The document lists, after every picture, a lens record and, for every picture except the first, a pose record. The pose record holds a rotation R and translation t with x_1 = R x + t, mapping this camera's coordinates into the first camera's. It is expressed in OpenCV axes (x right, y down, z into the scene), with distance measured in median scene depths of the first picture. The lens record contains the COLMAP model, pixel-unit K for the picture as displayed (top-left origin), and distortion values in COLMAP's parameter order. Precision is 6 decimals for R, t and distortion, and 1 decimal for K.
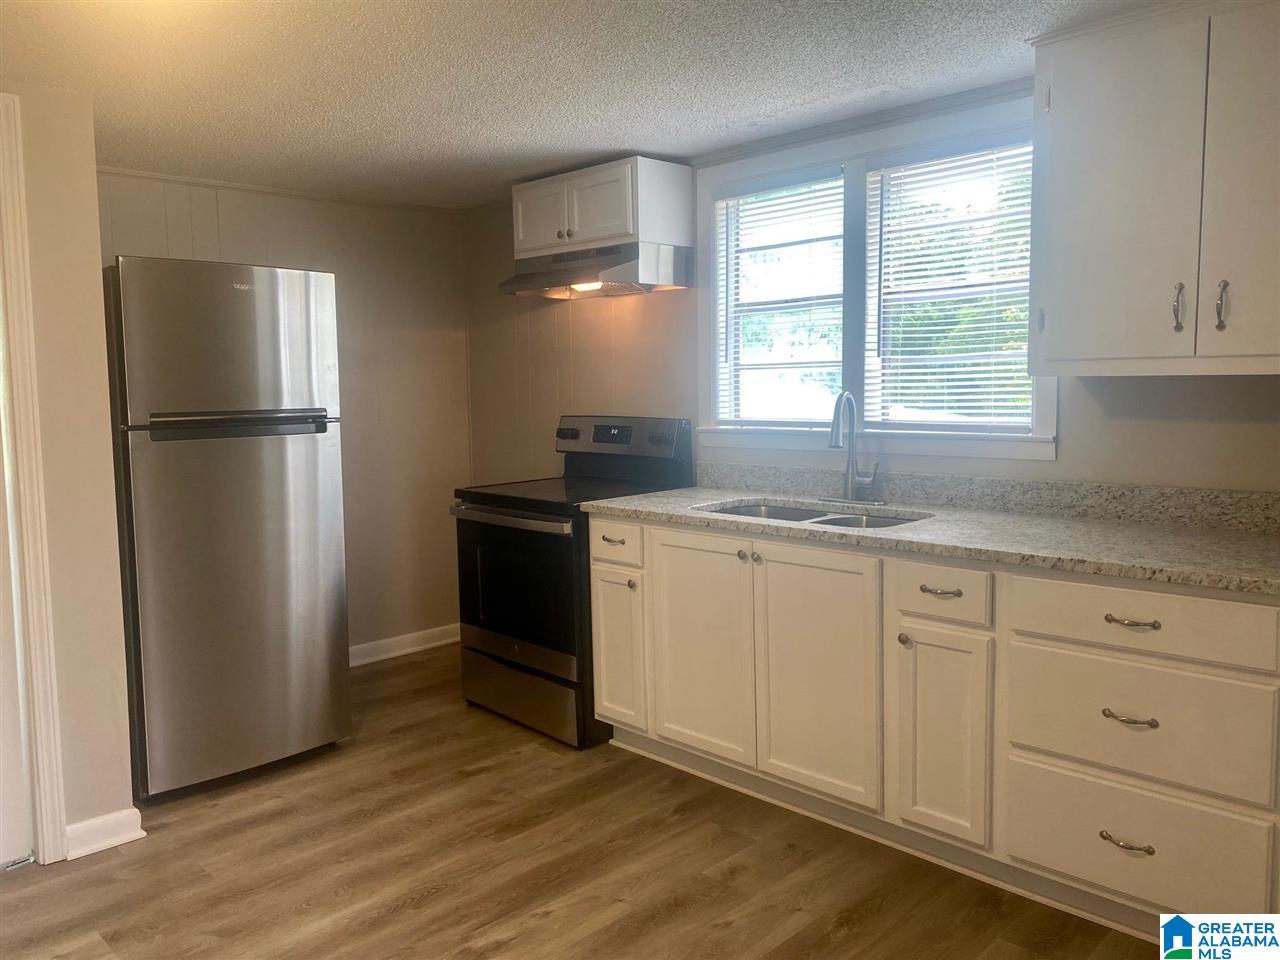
lens RADIAL K [[970.9, 0, 639.7], [0, 970.9, 477.3], [0, 0, 1]] dist [0.035143, -0.041118]
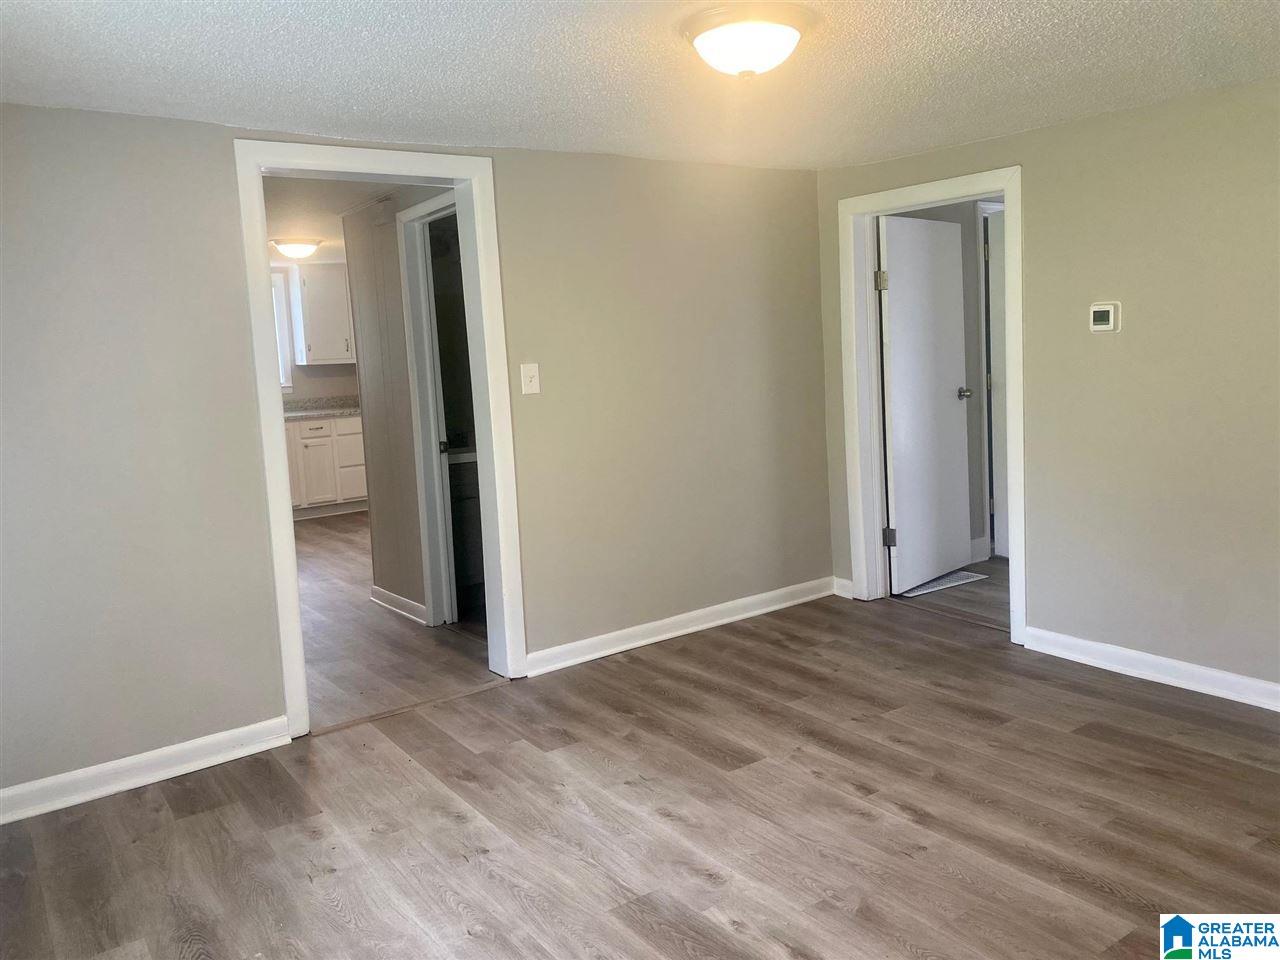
lens RADIAL K [[970.9, 0, 639.8], [0, 970.9, 477.7], [0, 0, 1]] dist [0.035143, -0.041118]
pose [[0.152916, -0.127195, 0.980019, -2.498899], [0.138603, 0.984641, 0.106168, 0.071677], [-0.978471, 0.119599, 0.168197, -0.569987]]
